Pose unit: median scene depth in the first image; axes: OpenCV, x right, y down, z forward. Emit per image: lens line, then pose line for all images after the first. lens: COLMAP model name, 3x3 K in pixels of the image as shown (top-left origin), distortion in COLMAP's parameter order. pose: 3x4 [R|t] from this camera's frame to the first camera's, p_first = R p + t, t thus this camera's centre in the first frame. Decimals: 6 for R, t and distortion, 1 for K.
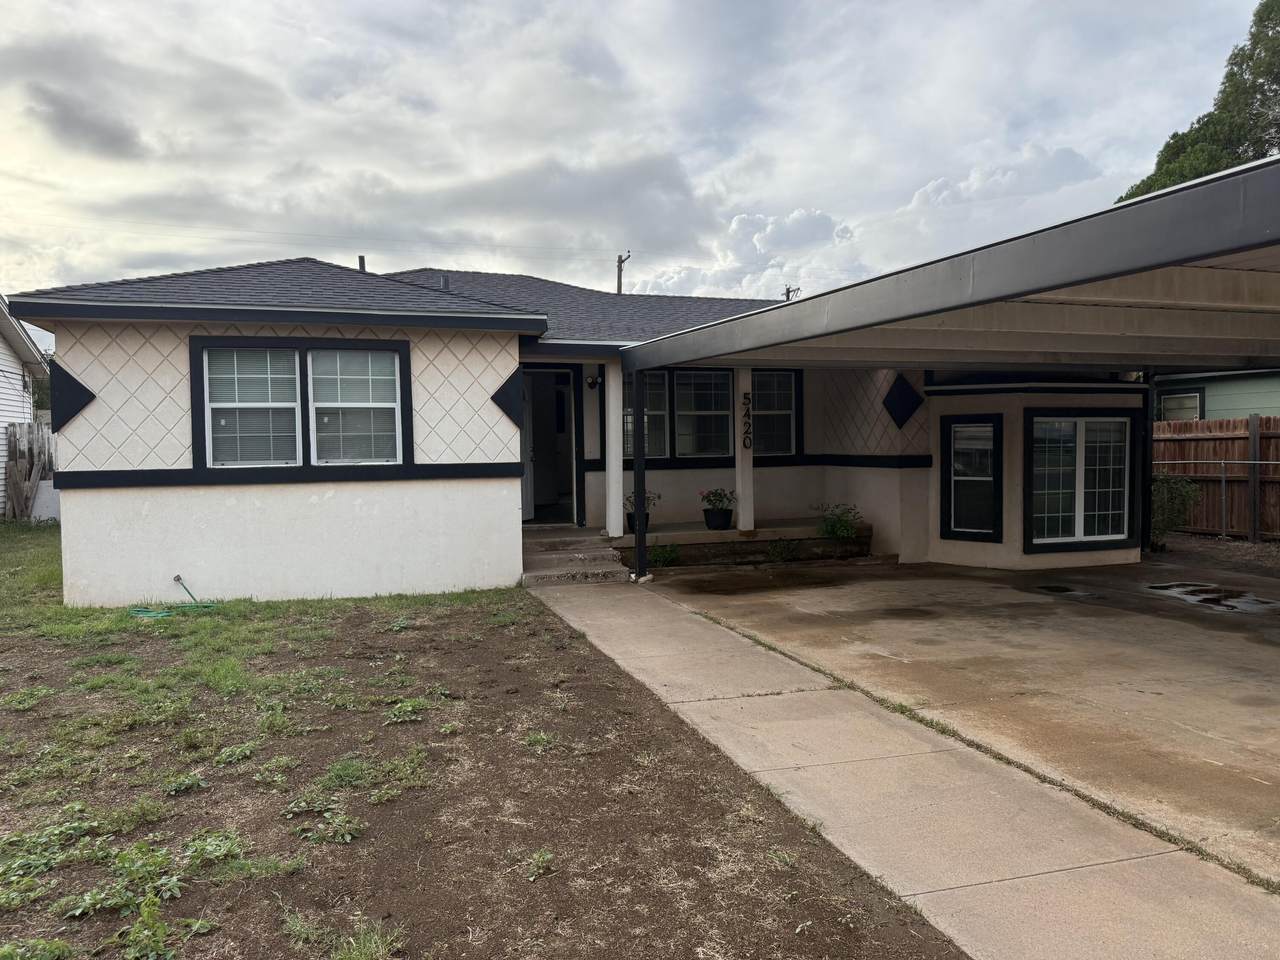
lens RADIAL K [[895.4, 0, 640.0], [0, 895.4, 480.0], [0, 0, 1]] dist [0.057312, -0.079497]
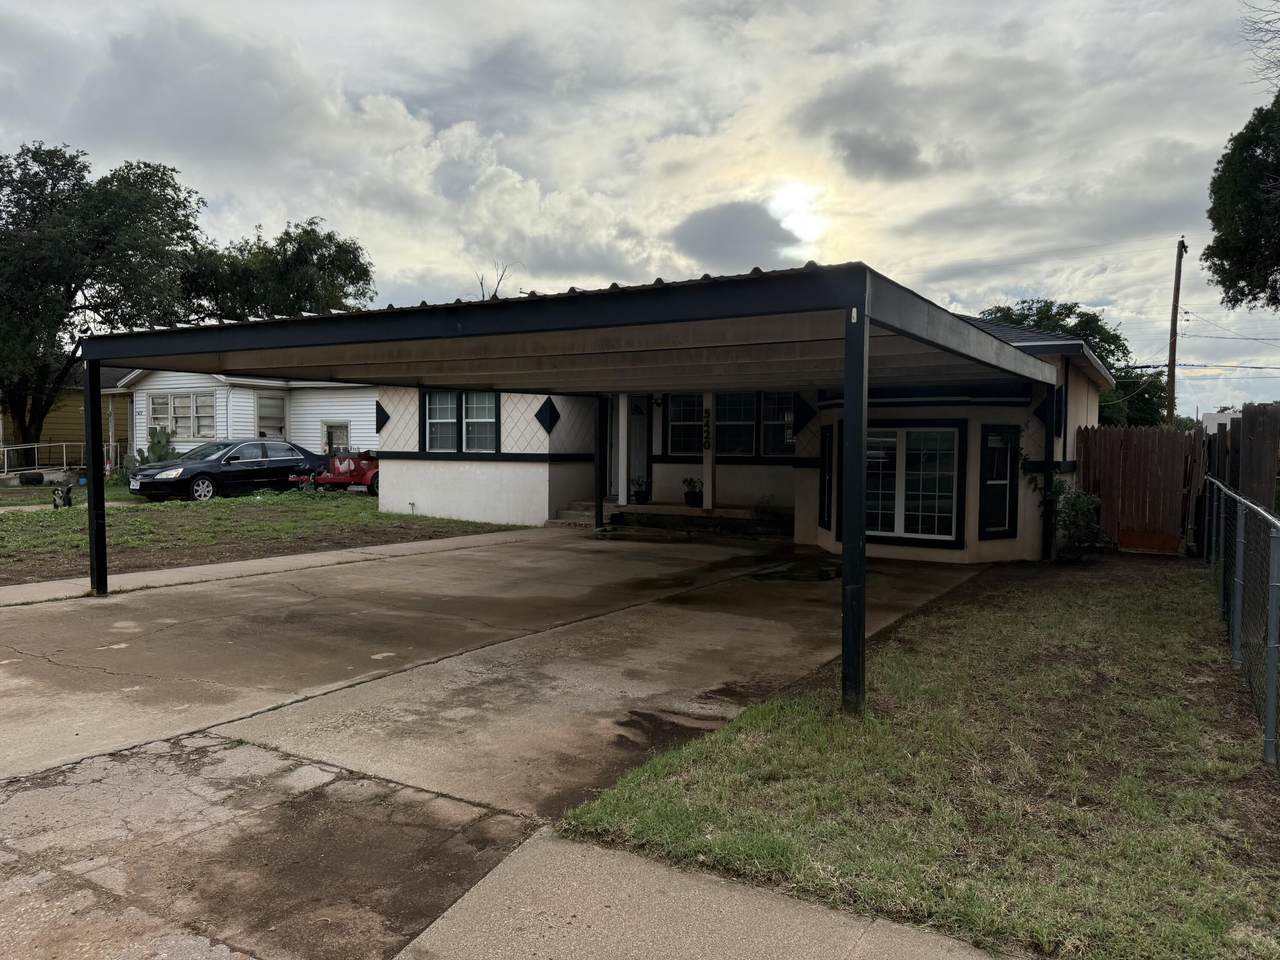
lens RADIAL K [[914.5, 0, 614.5], [0, 914.5, 485.5], [0, 0, 1]] dist [0.283232, -0.303890]
pose [[0.652079, 0.050548, -0.756464, 1.300483], [-0.050550, 0.998453, 0.023144, -0.006295], [0.756464, 0.023148, 0.653625, -0.045629]]
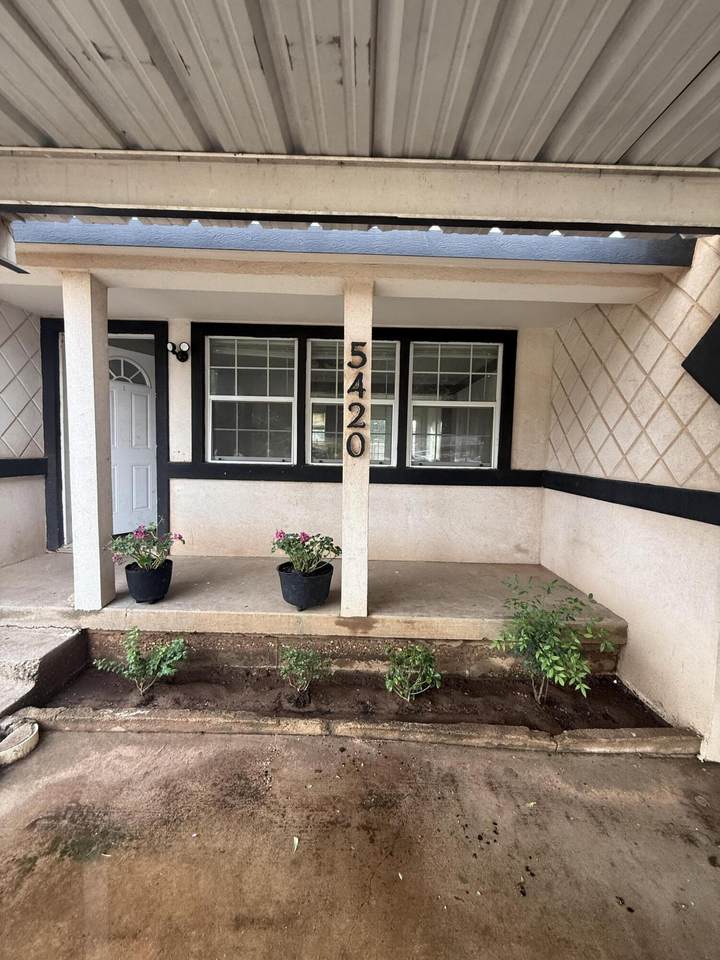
lens RADIAL K [[381.3, 0, 360.0], [0, 381.3, 480.0], [0, 0, 1]] dist [-0.013082, 0.005336]
pose [[0.950753, 0.063195, -0.303438, 0.219143], [-0.051820, 0.997624, 0.045402, -0.037547], [0.305586, -0.027442, 0.951769, 0.940563]]
